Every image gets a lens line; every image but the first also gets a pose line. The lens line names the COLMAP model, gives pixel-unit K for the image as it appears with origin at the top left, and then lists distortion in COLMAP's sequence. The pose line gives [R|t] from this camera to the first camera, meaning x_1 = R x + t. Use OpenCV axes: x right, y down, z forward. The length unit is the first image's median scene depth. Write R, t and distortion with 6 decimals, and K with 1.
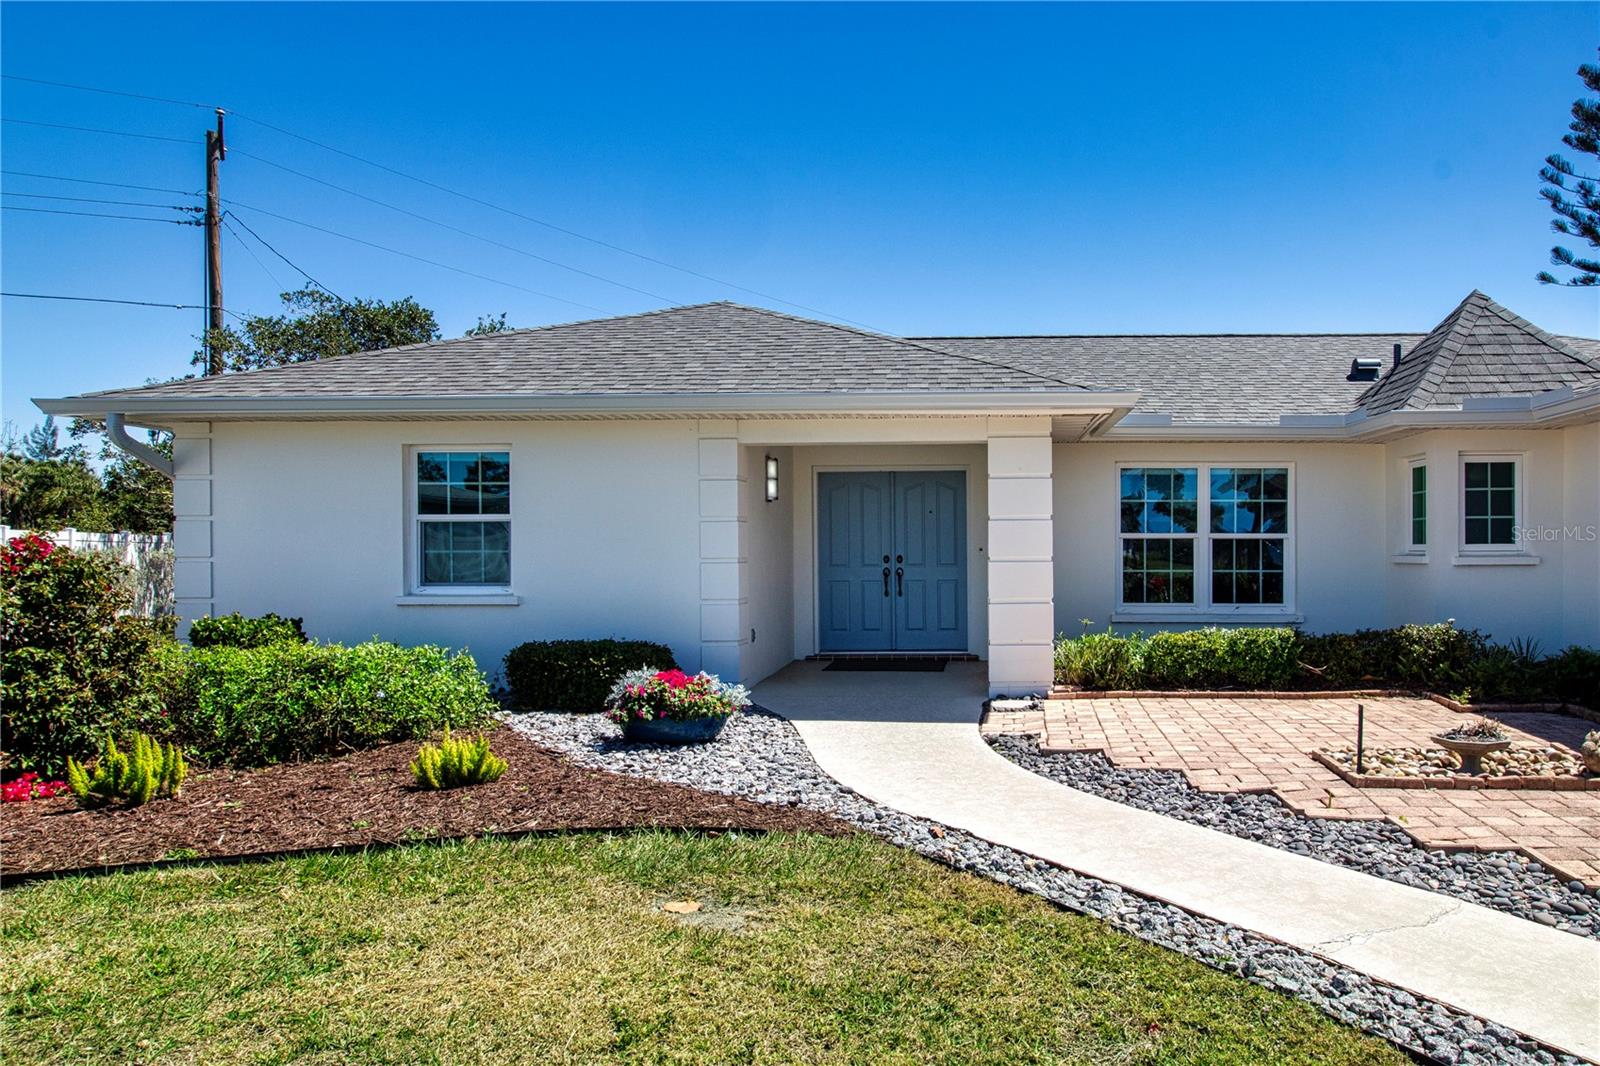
lens RADIAL K [[841.7, 0, 800.0], [0, 841.7, 533.0], [0, 0, 1]] dist [-0.001479, -0.000391]
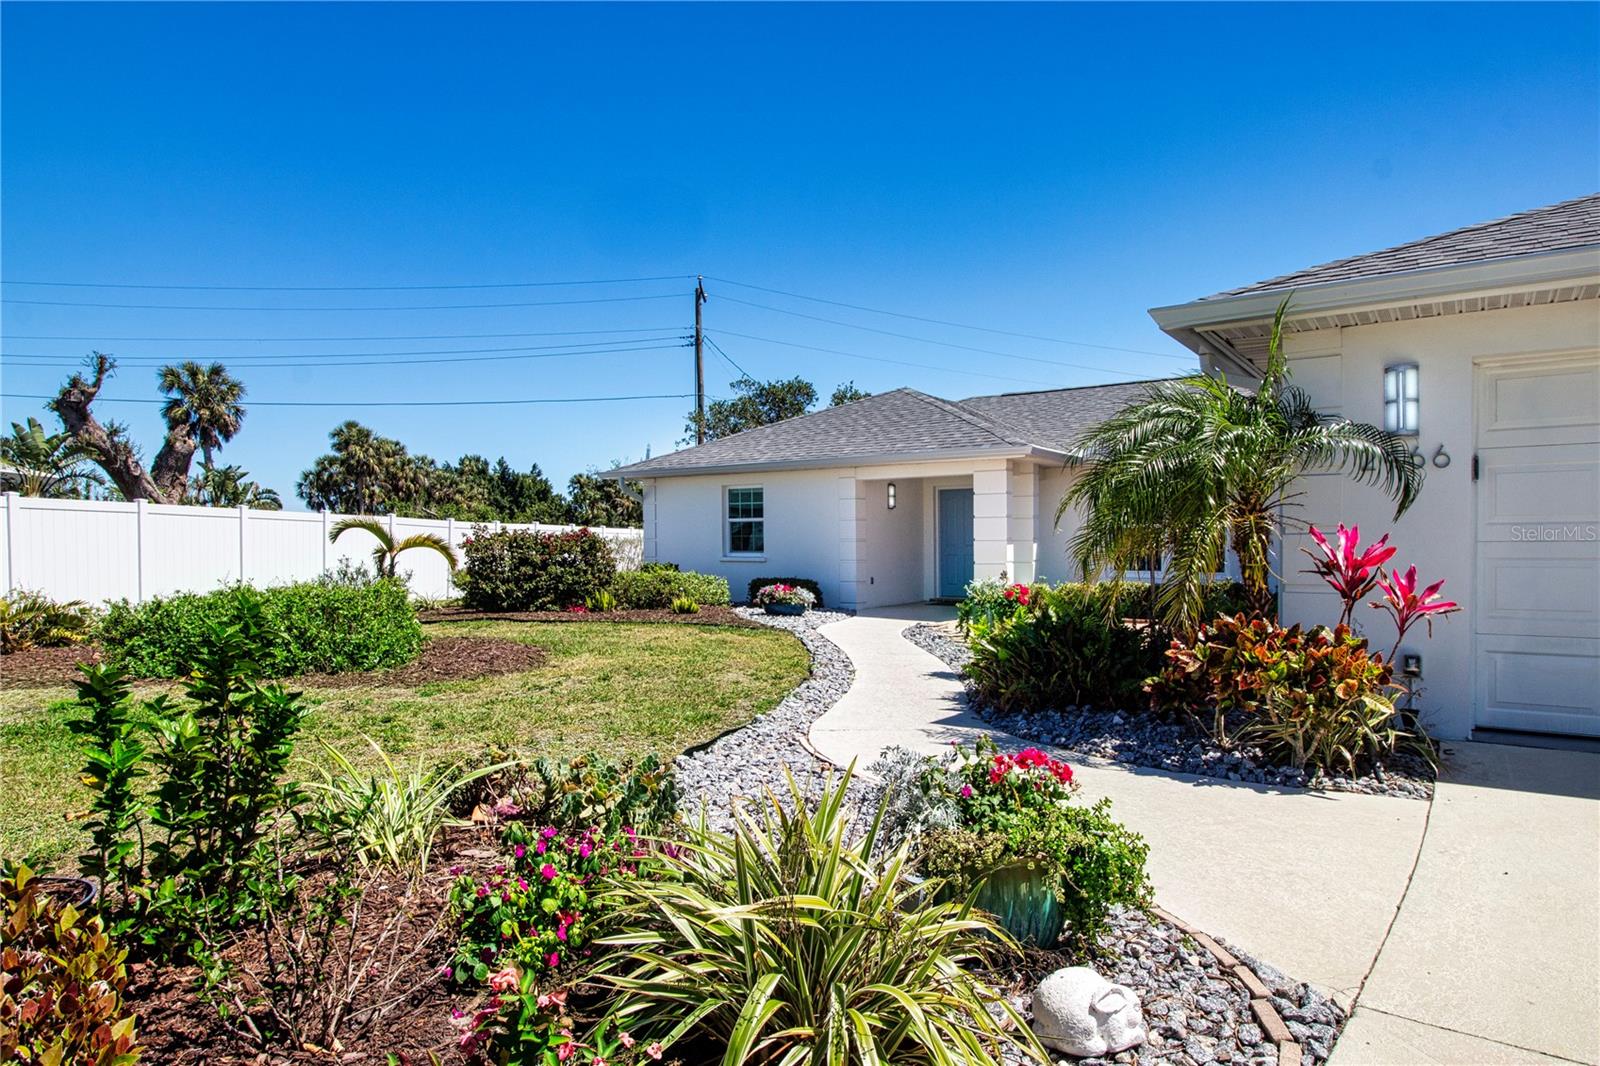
lens RADIAL K [[841.7, 0, 800.0], [0, 841.7, 533.0], [0, 0, 1]] dist [-0.001479, -0.000391]
pose [[0.844113, -0.004021, -0.536151, 0.834152], [0.005869, 0.999981, 0.001742, 0.011679], [0.536134, -0.004617, 0.844120, -0.692074]]
